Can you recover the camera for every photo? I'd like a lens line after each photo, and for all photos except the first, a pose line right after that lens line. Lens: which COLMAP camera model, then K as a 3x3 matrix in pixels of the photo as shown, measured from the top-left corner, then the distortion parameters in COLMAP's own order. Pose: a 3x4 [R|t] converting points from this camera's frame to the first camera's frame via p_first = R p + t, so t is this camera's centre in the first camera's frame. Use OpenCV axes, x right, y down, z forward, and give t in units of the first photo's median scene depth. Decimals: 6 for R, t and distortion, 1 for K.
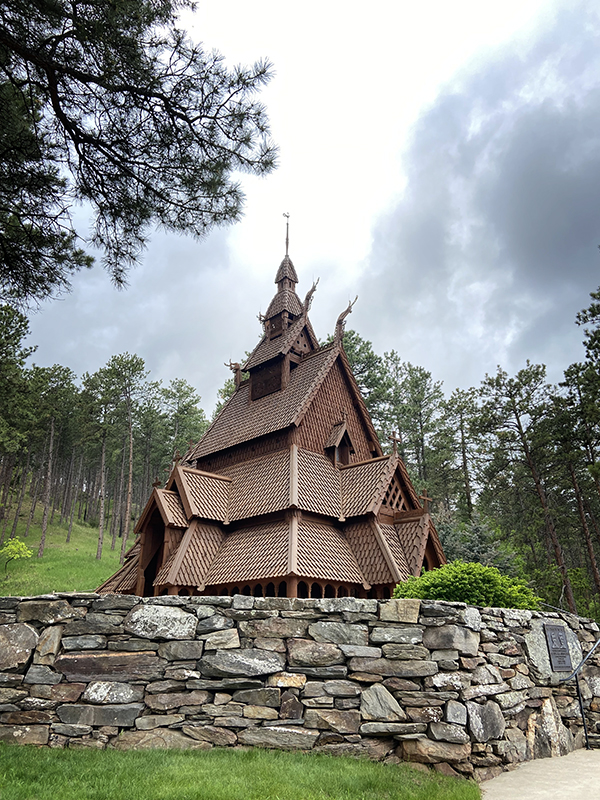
lens RADIAL K [[605.0, 0, 300.0], [0, 605.0, 400.0], [0, 0, 1]] dist [0.159042, -0.203458]
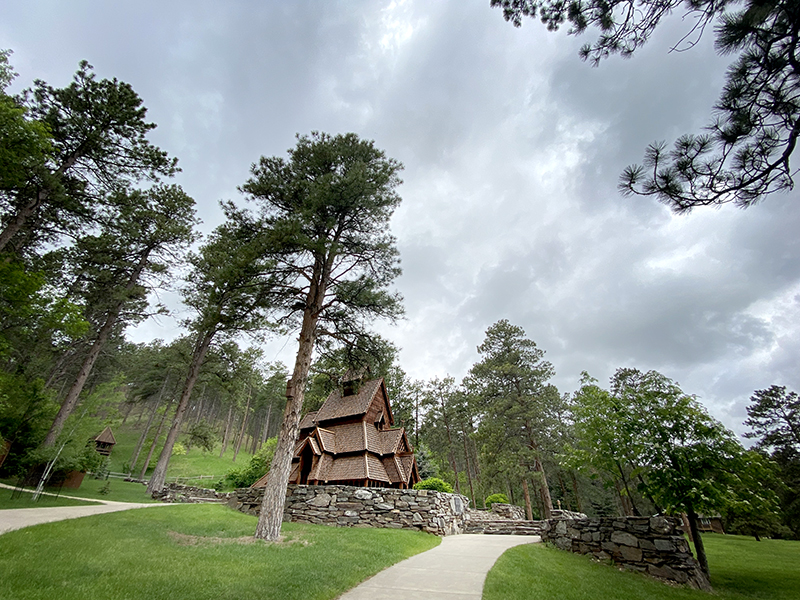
lens RADIAL K [[321.4, 0, 400.0], [0, 321.4, 300.0], [0, 0, 1]] dist [0.018624, -0.022669]
pose [[0.971076, 0.140835, 0.192813, -0.555543], [-0.097533, 0.971049, -0.218064, -0.400322], [-0.217942, 0.192951, 0.956698, -1.201754]]
